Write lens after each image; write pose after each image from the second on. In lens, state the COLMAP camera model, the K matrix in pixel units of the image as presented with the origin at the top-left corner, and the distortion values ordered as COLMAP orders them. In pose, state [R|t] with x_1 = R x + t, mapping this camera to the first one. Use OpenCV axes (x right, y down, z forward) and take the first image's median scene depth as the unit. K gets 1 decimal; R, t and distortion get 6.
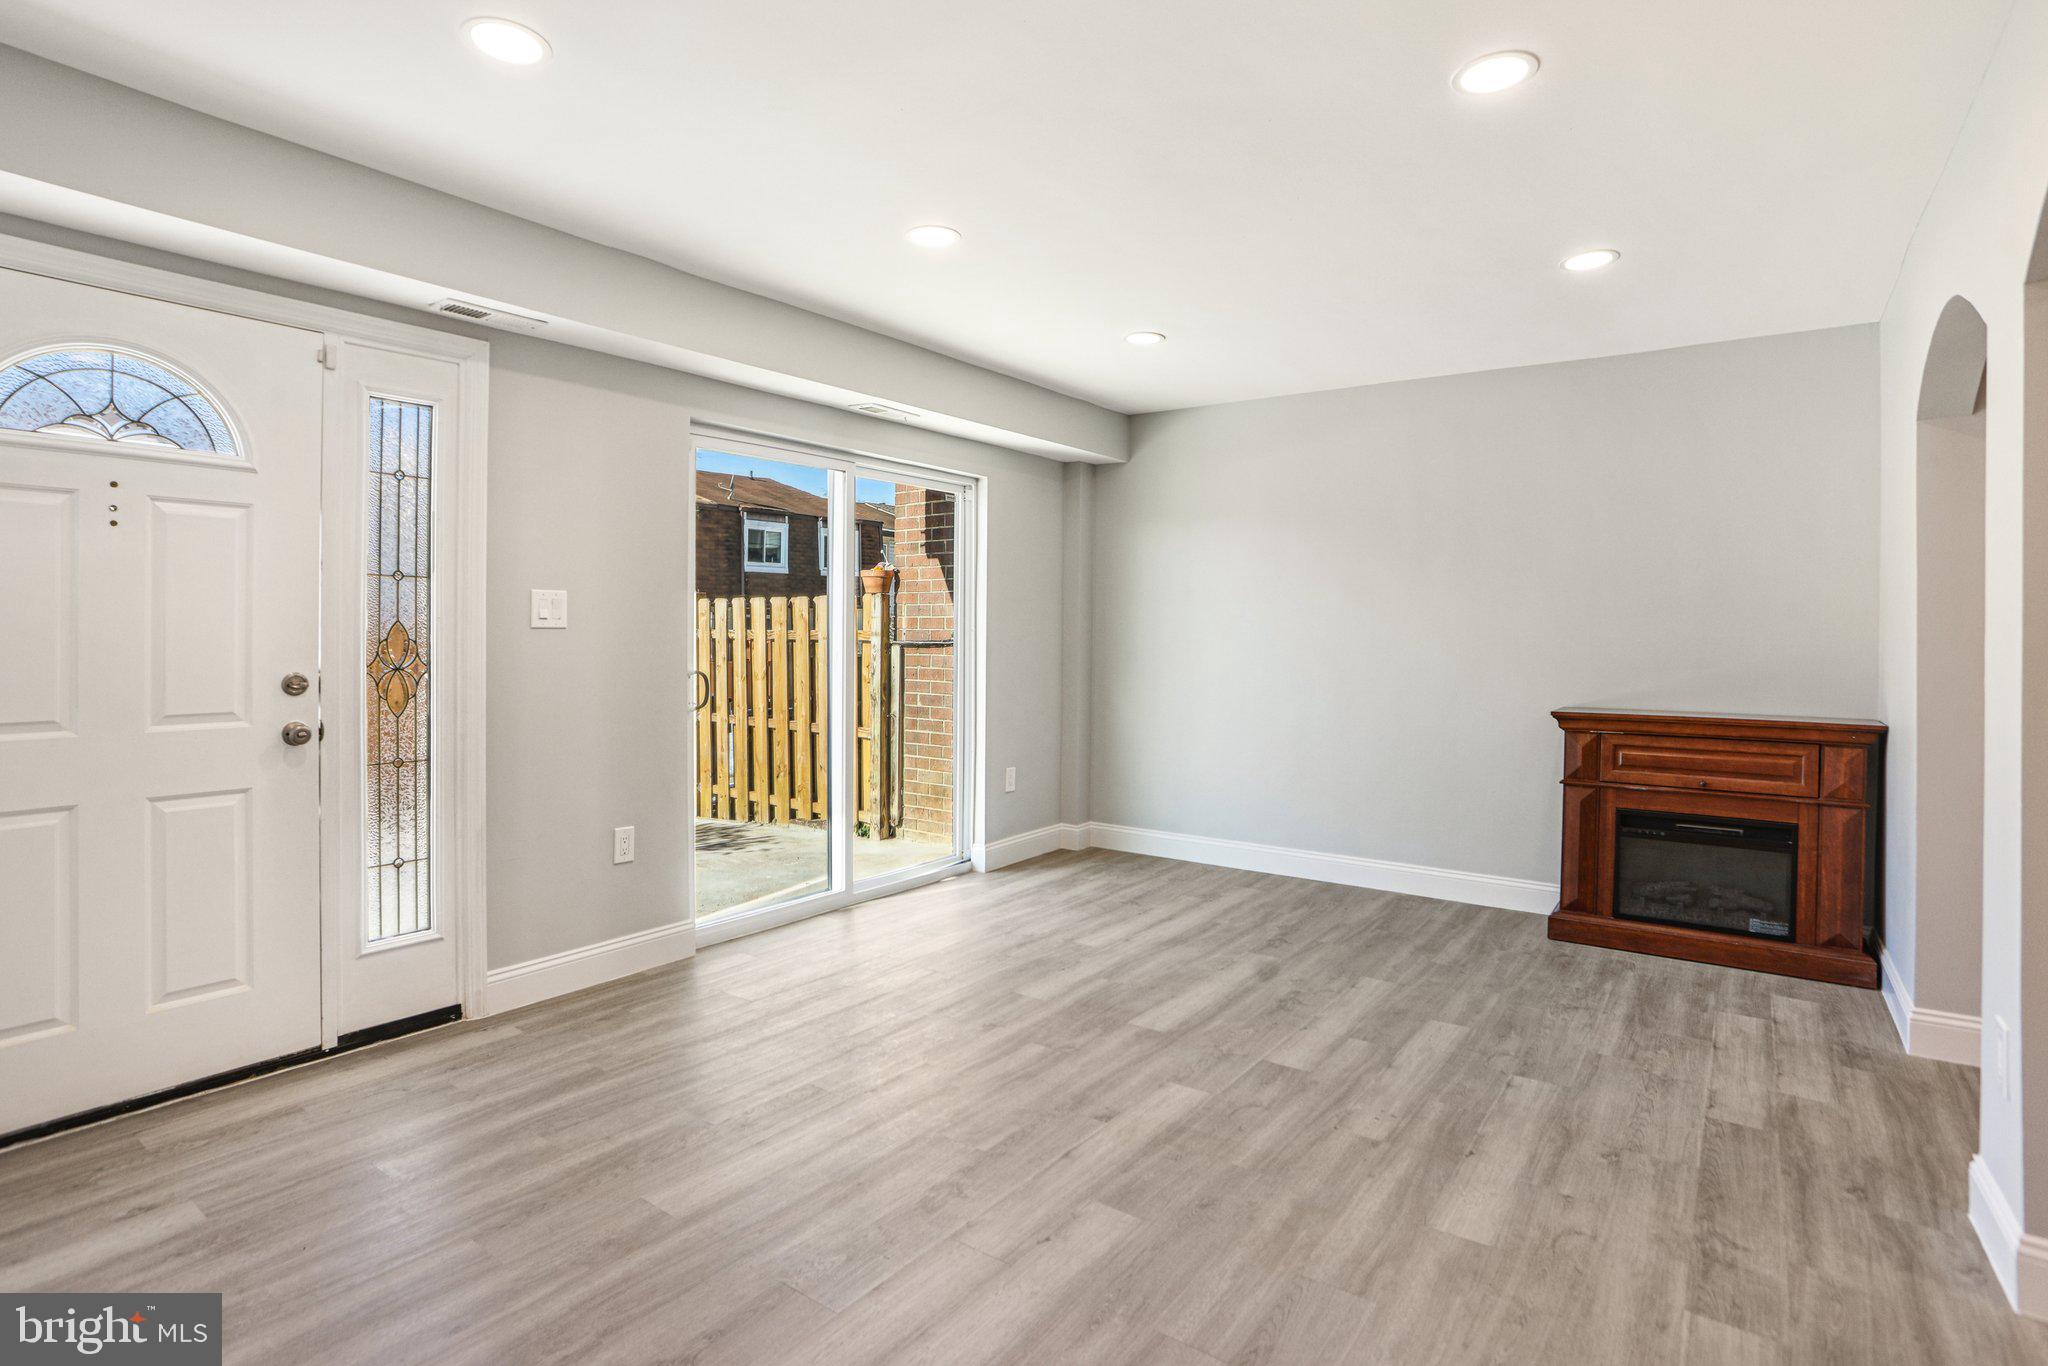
lens RADIAL K [[1023.0, 0, 1017.2], [0, 1023.0, 635.8], [0, 0, 1]] dist [-0.060762, 0.033256]
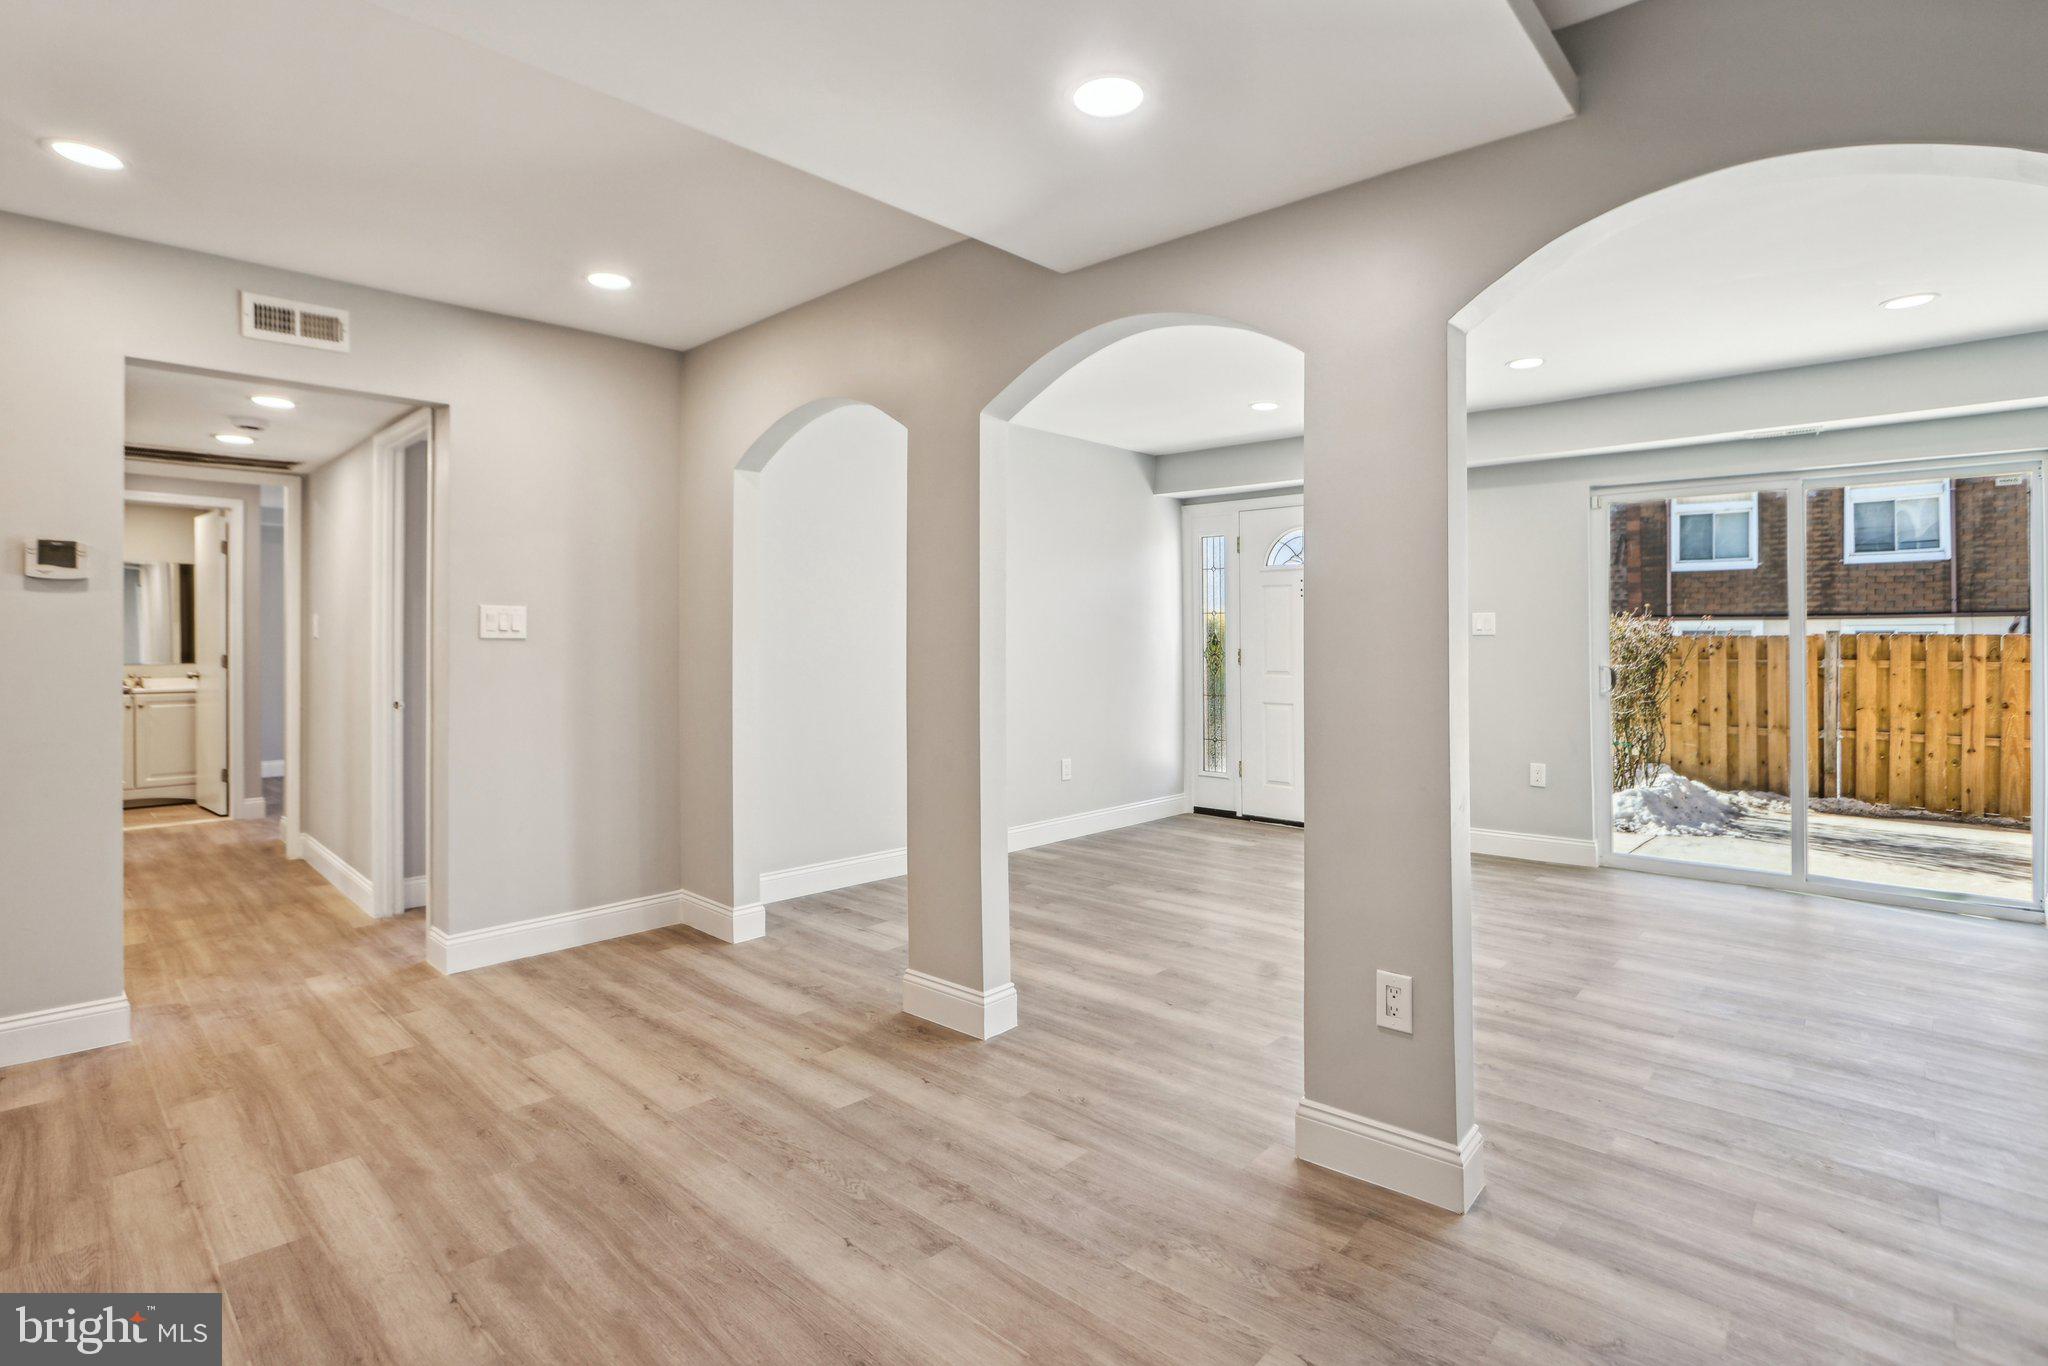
lens RADIAL K [[1023.0, 0, 1017.2], [0, 1023.0, 635.8], [0, 0, 1]] dist [-0.060762, 0.033256]
pose [[-0.116887, -0.004994, -0.993133, 1.430868], [-0.002923, 0.999985, -0.004685, 0.005036], [0.993141, 0.002355, -0.116899, 0.443313]]
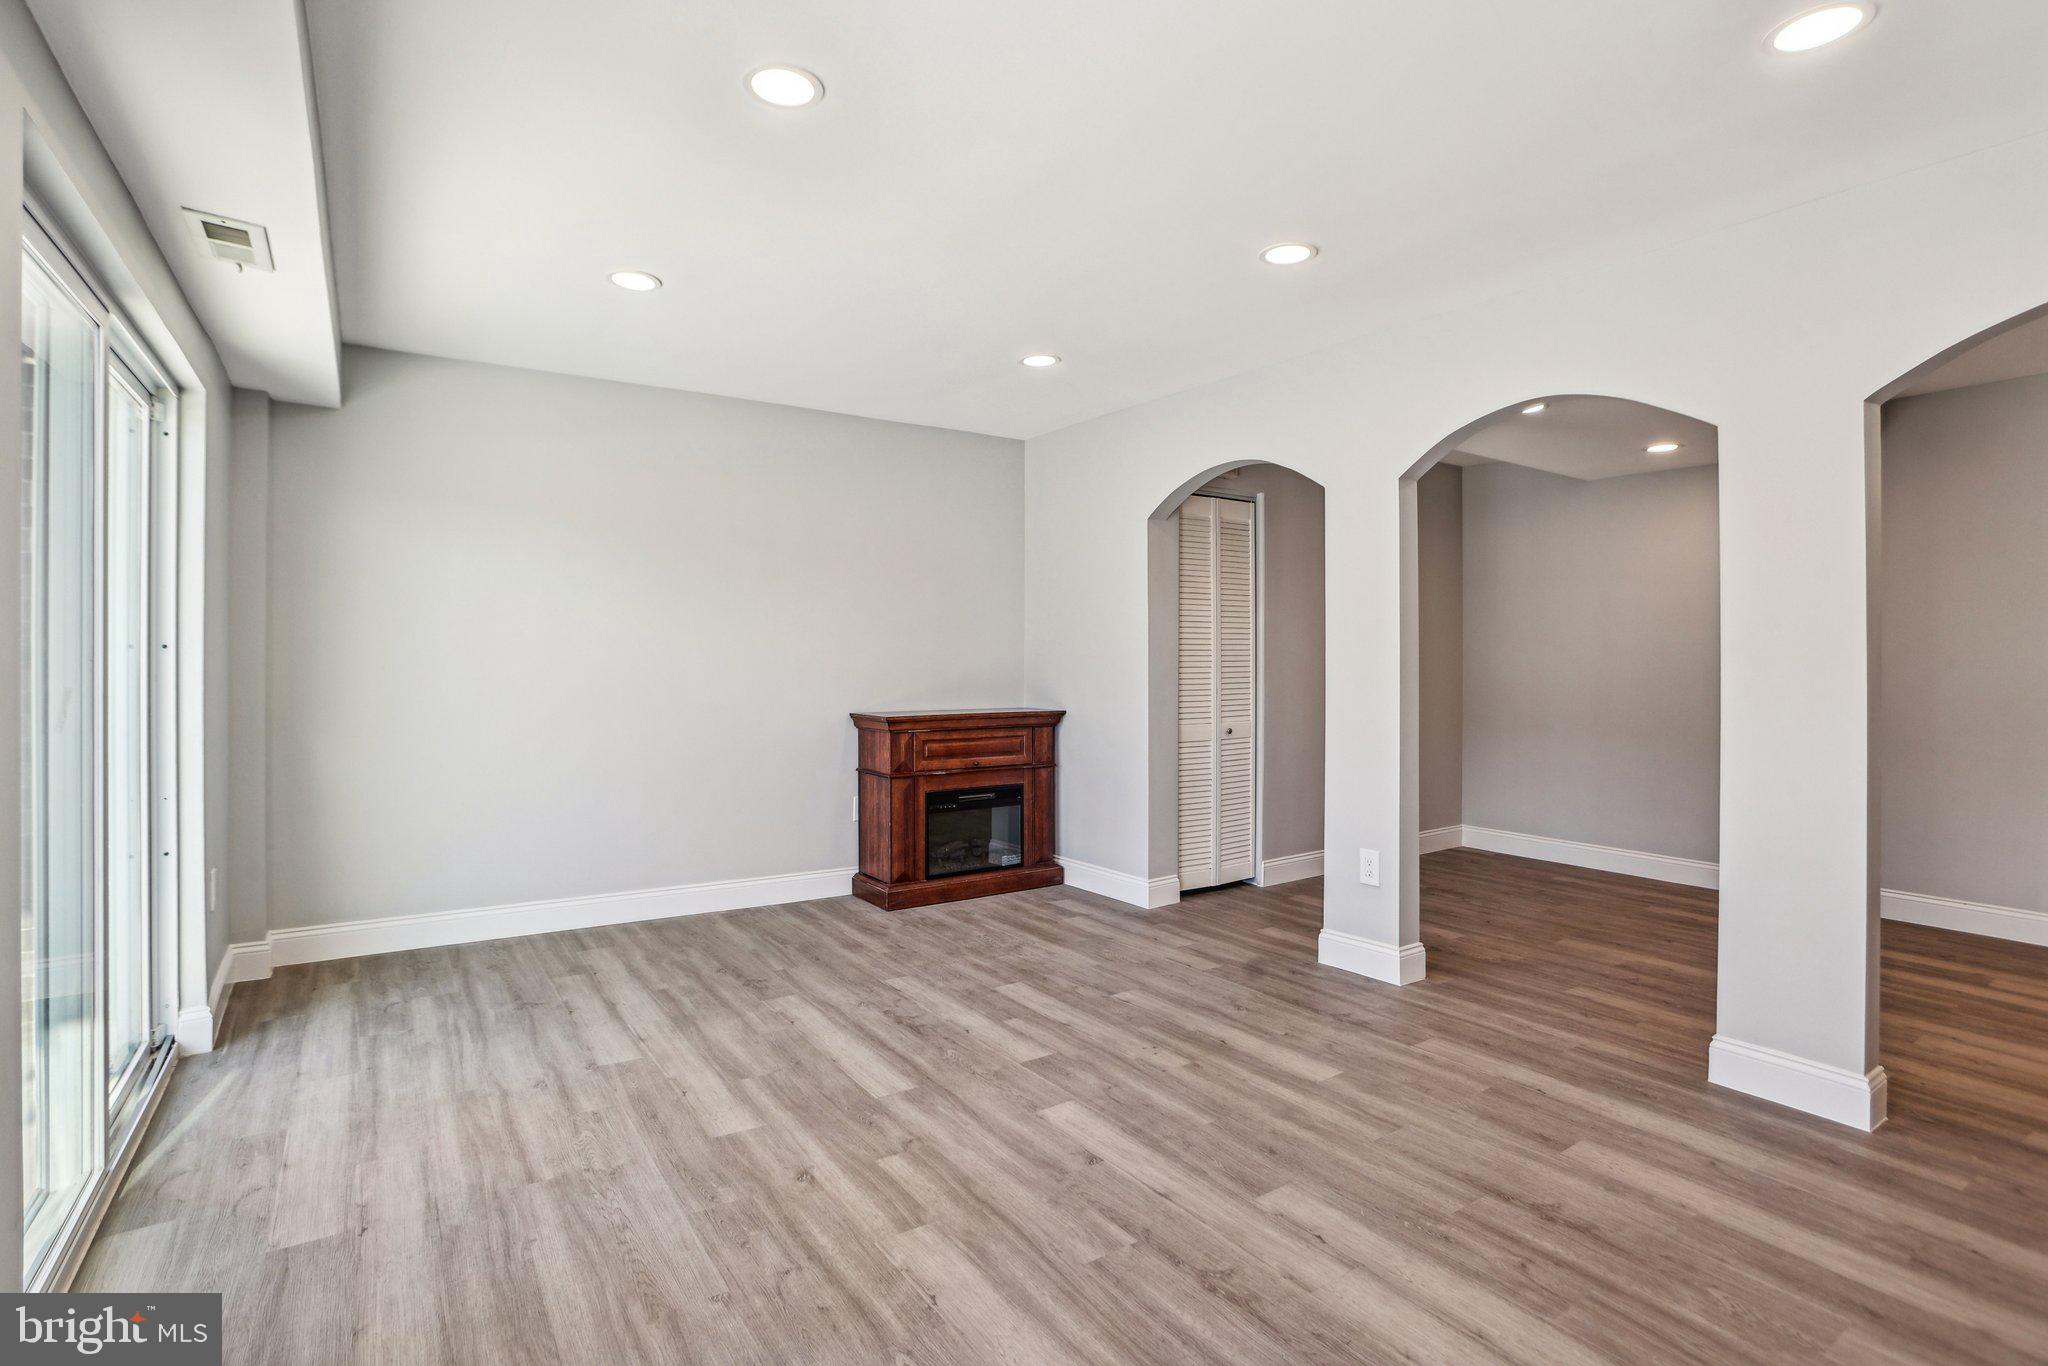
lens RADIAL K [[992.8, 0, 1006.2], [0, 992.8, 655.1], [0, 0, 1]] dist [-0.083851, 0.039466]
pose [[0.347008, -0.006134, 0.937842, -0.671445], [0.000022, 0.999979, 0.006532, -0.006177], [-0.937862, -0.002246, 0.347000, 0.633533]]
